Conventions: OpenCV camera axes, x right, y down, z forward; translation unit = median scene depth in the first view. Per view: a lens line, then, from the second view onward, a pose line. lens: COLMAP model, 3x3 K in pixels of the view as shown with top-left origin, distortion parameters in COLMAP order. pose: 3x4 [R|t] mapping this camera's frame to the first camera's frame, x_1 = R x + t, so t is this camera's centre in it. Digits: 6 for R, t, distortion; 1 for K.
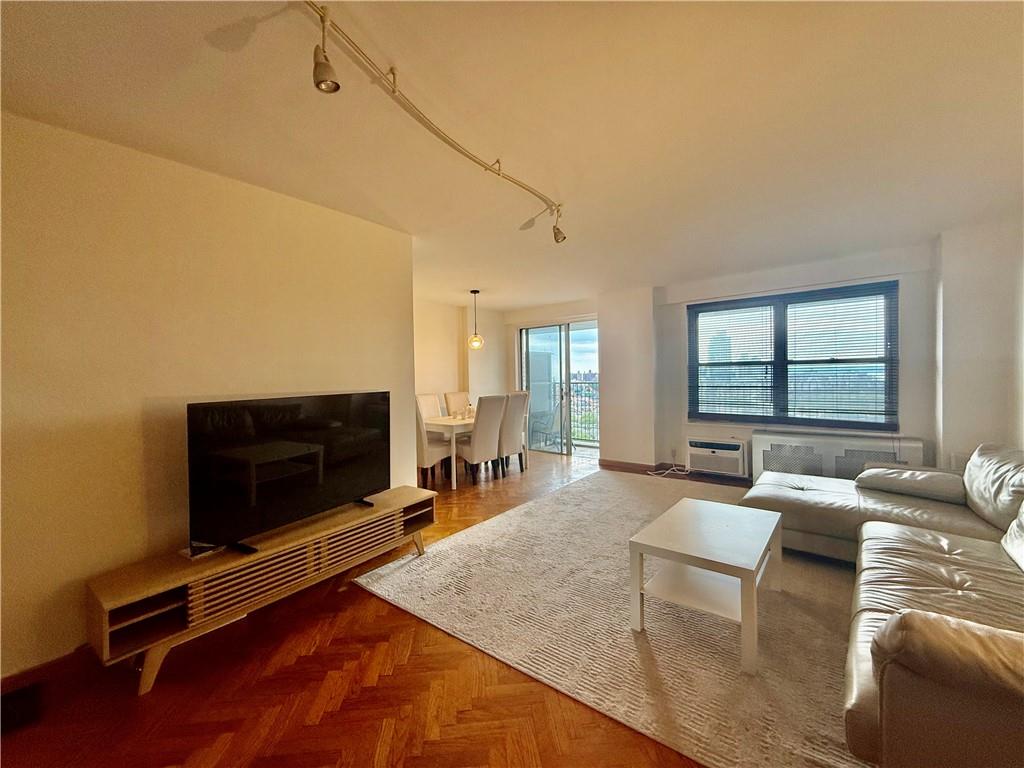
lens RADIAL K [[409.3, 0, 510.8], [0, 409.3, 382.9], [0, 0, 1]] dist [-0.000141, 0.000047]
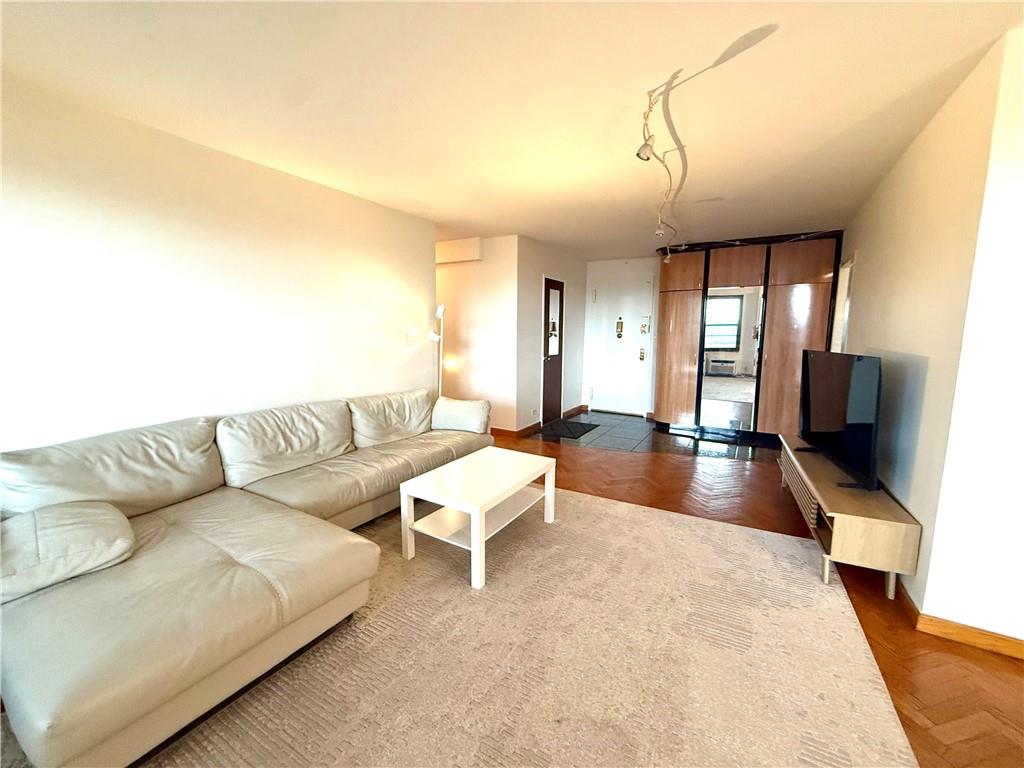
lens RADIAL K [[407.9, 0, 511.1], [0, 407.9, 383.4], [0, 0, 1]] dist [-0.000831, 0.000408]
pose [[-0.989820, 0.030469, -0.139023, 0.270346], [0.009949, 0.989238, 0.145975, -0.026659], [0.141975, 0.143105, -0.979471, 0.990493]]
